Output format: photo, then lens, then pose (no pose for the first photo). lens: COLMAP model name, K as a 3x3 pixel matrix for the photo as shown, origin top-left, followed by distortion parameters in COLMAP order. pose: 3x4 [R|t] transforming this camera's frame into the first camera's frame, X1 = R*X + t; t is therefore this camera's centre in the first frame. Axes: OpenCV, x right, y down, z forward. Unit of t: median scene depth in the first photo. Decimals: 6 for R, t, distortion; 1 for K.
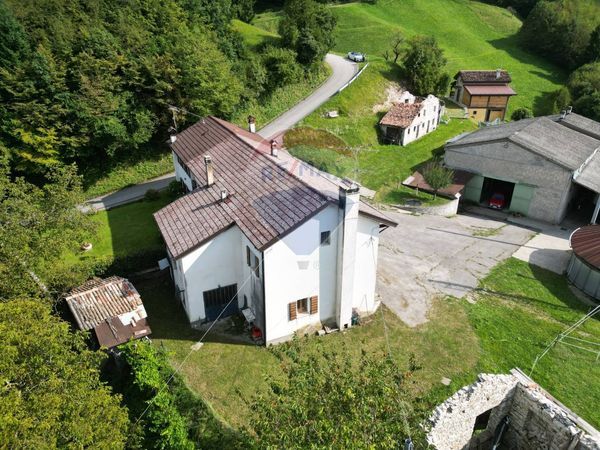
lens RADIAL K [[428.9, 0, 297.8], [0, 428.9, 225.8], [0, 0, 1]] dist [0.071533, -0.073878]
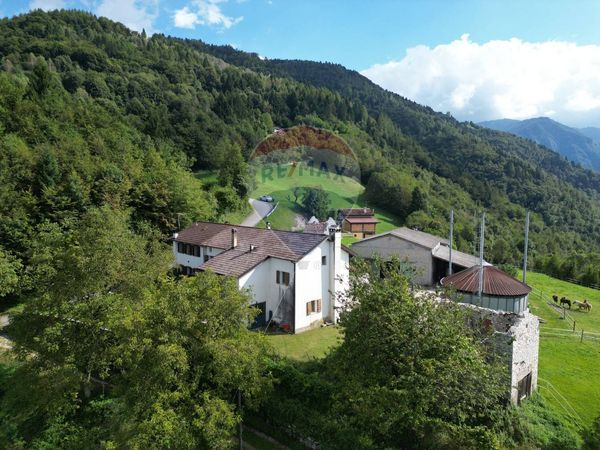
lens RADIAL K [[428.9, 0, 297.8], [0, 428.9, 225.8], [0, 0, 1]] dist [0.071533, -0.073878]
pose [[0.953815, -0.018892, 0.299801, -0.332029], [0.124730, 0.932827, -0.338047, 0.282726], [-0.273276, 0.359829, 0.892101, -0.336713]]
